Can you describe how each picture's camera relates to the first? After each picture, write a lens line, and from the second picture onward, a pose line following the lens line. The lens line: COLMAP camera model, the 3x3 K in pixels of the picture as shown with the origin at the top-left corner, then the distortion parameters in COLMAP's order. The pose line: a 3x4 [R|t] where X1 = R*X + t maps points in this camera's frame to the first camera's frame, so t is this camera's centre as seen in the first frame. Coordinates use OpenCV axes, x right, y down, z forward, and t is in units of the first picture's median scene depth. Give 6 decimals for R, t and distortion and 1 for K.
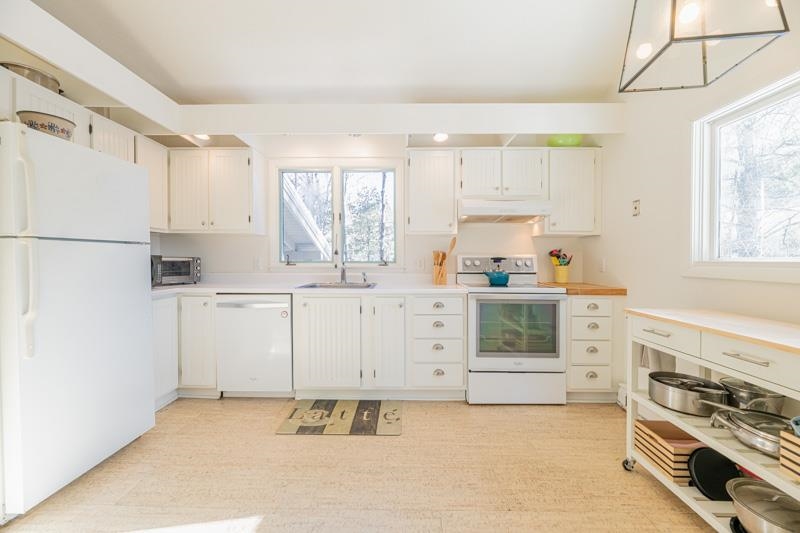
lens RADIAL K [[324.8, 0, 400.0], [0, 324.8, 266.5], [0, 0, 1]] dist [-0.002718, -0.000307]
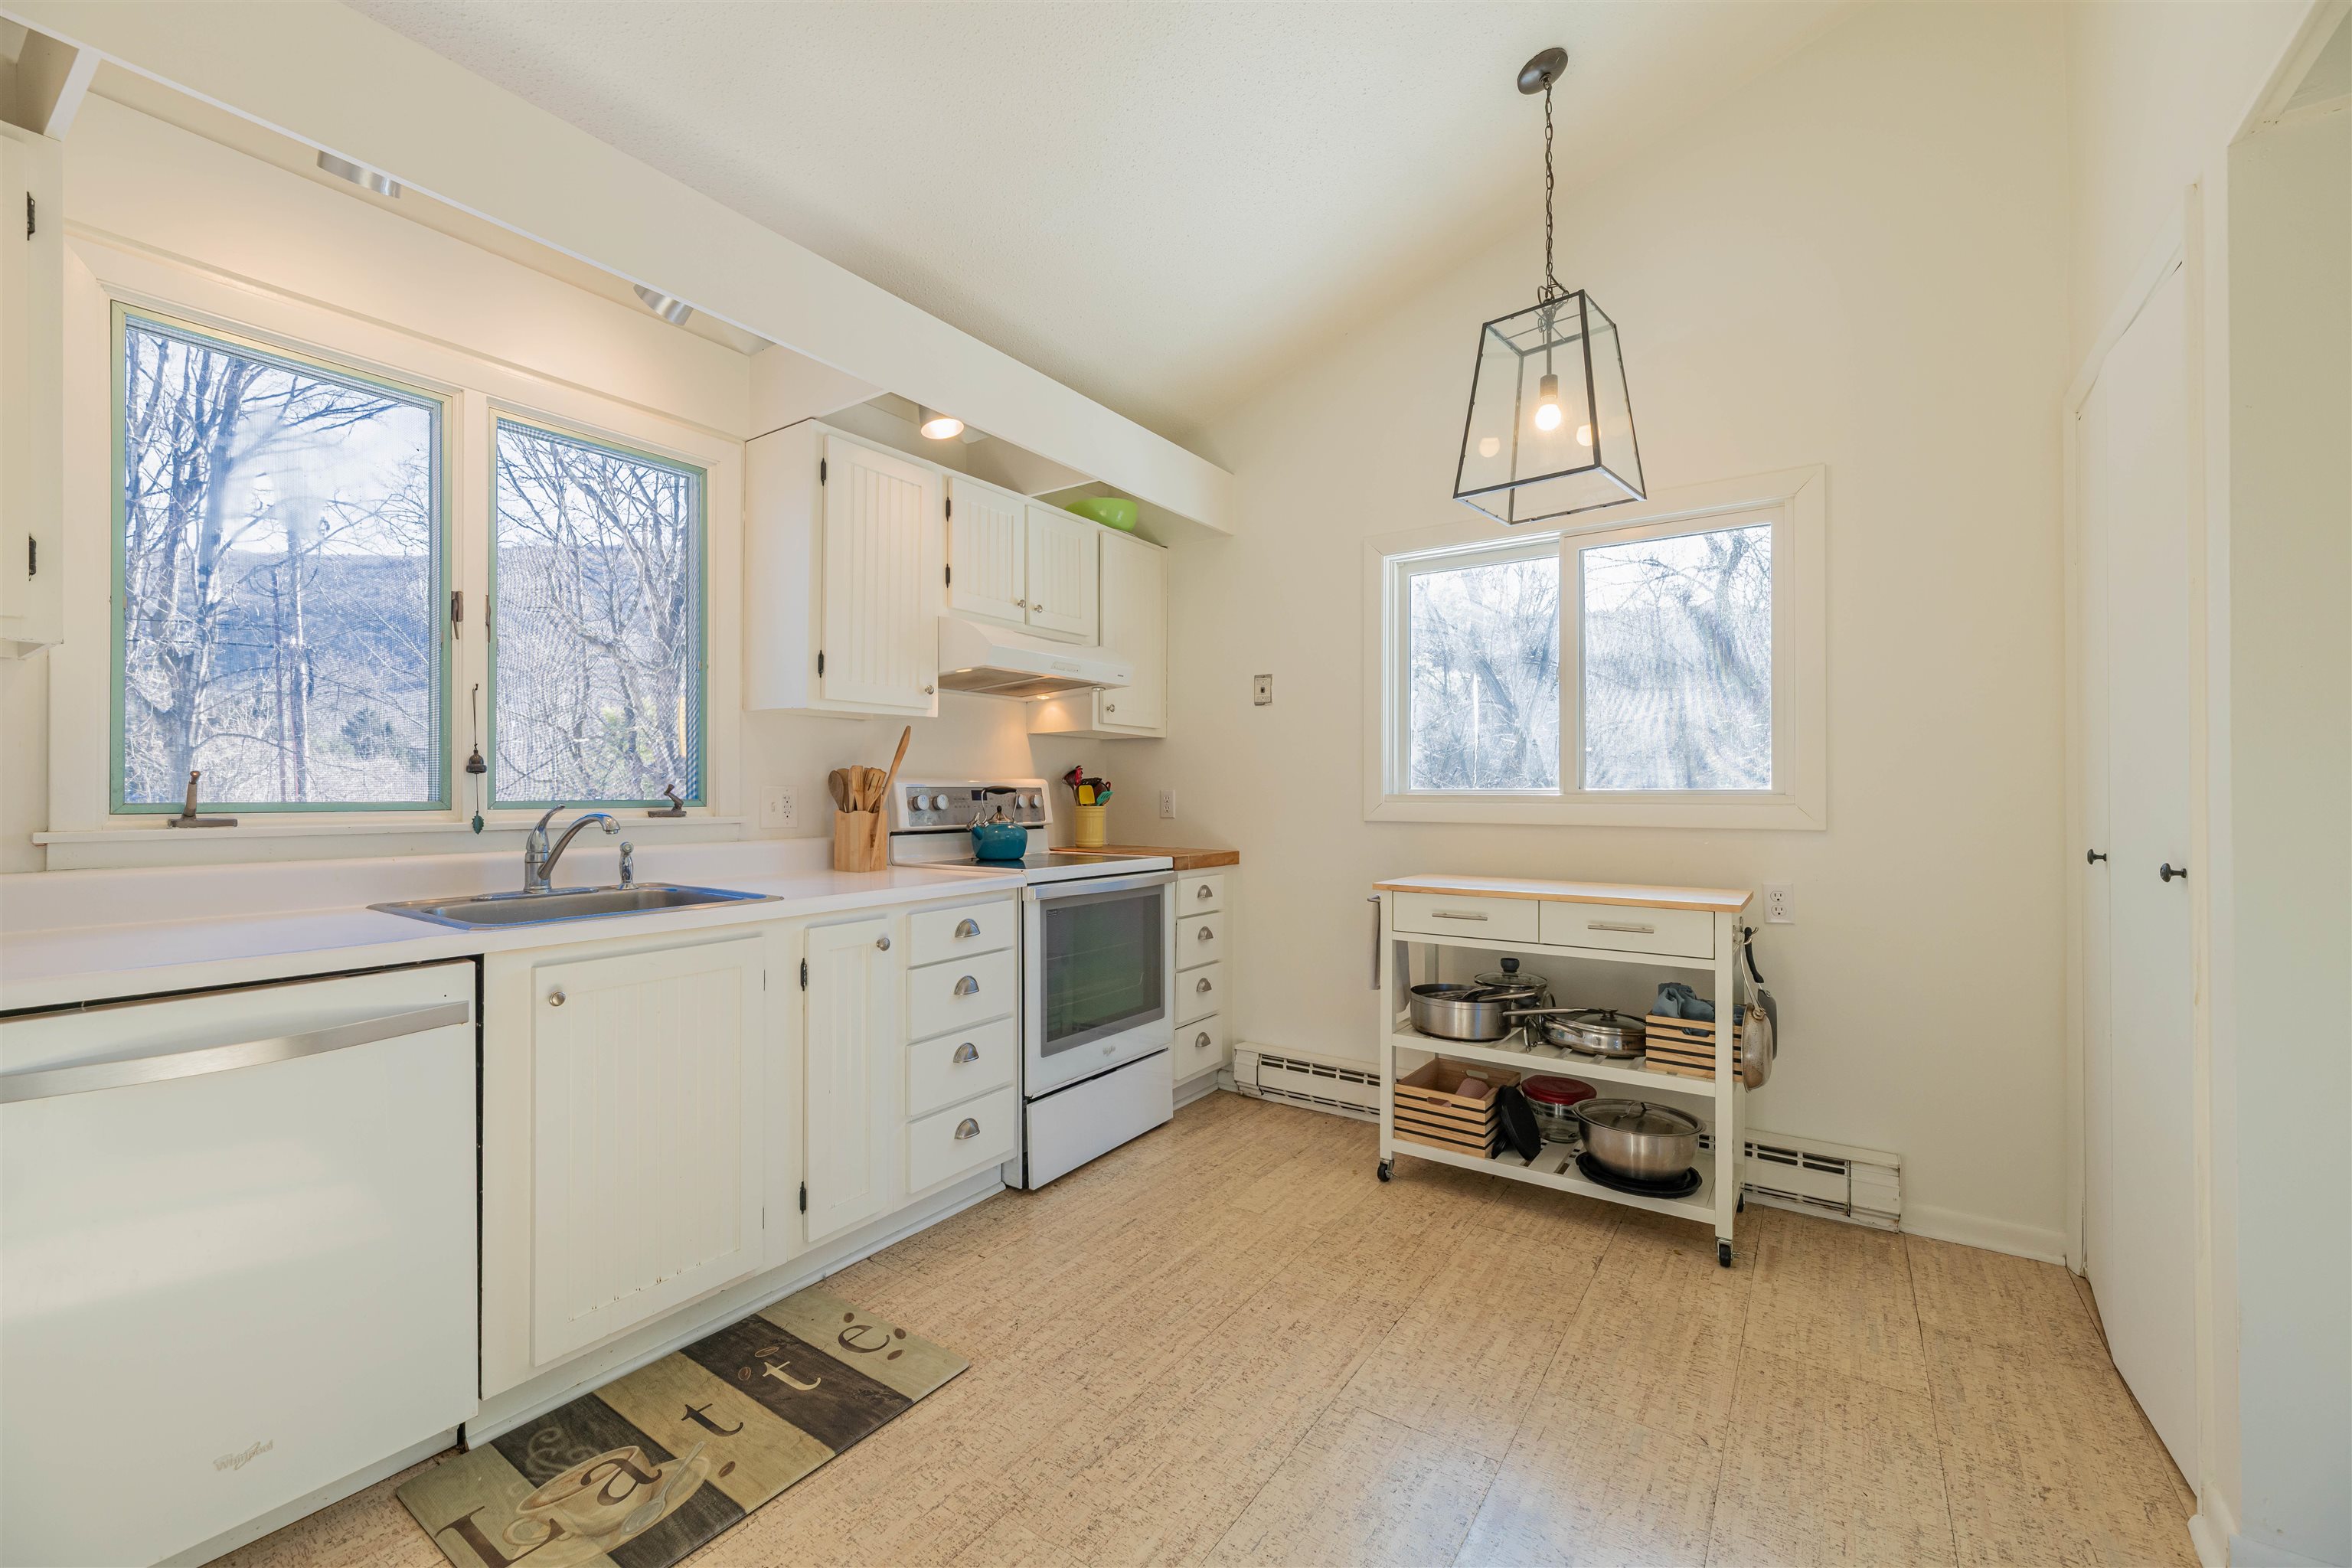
lens RADIAL K [[961.8, 0, 1172.9], [0, 961.8, 798.8], [0, 0, 1]] dist [0.073498, 0.000089]
pose [[0.564387, -0.008269, 0.825469, -0.576283], [0.020428, 0.999784, -0.003952, -0.006600], [-0.825257, 0.019093, 0.564434, 0.249306]]
